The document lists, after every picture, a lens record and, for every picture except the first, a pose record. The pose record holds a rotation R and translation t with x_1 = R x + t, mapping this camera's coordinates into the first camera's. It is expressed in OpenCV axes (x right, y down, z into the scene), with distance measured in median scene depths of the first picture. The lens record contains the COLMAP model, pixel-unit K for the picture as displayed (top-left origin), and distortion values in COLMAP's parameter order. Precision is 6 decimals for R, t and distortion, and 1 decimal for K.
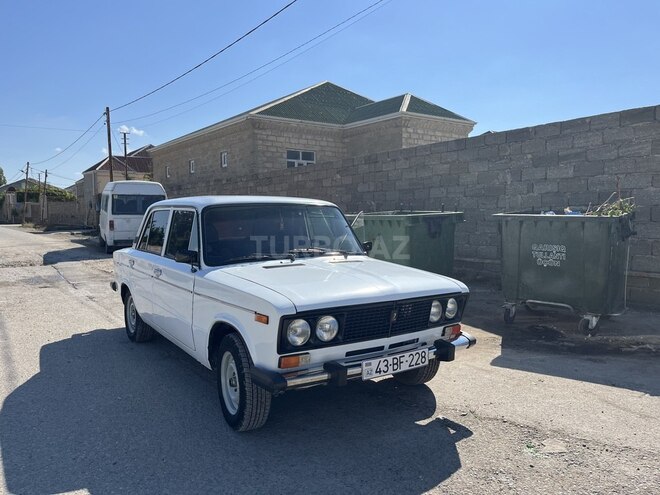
lens RADIAL K [[506.1, 0, 330.0], [0, 506.1, 247.5], [0, 0, 1]] dist [0.005399, 0.001555]
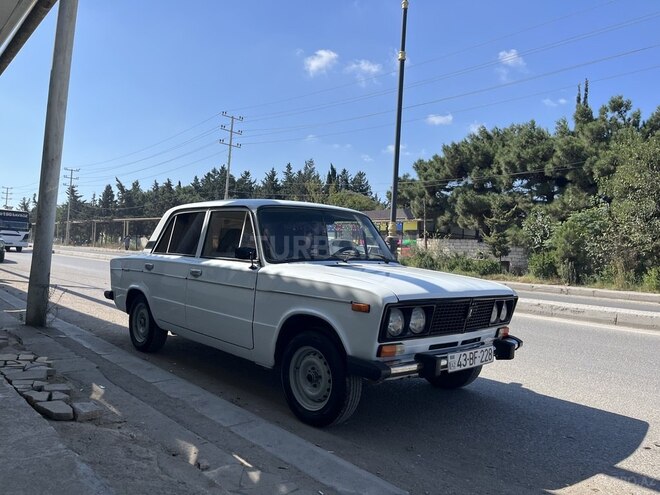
lens RADIAL K [[506.1, 0, 330.0], [0, 506.1, 247.5], [0, 0, 1]] dist [0.005399, 0.001555]
pose [[0.991757, 0.038178, 0.122314, -0.294247], [-0.030507, 0.997484, -0.063992, 0.078461], [-0.124449, 0.059733, 0.990426, -0.004395]]
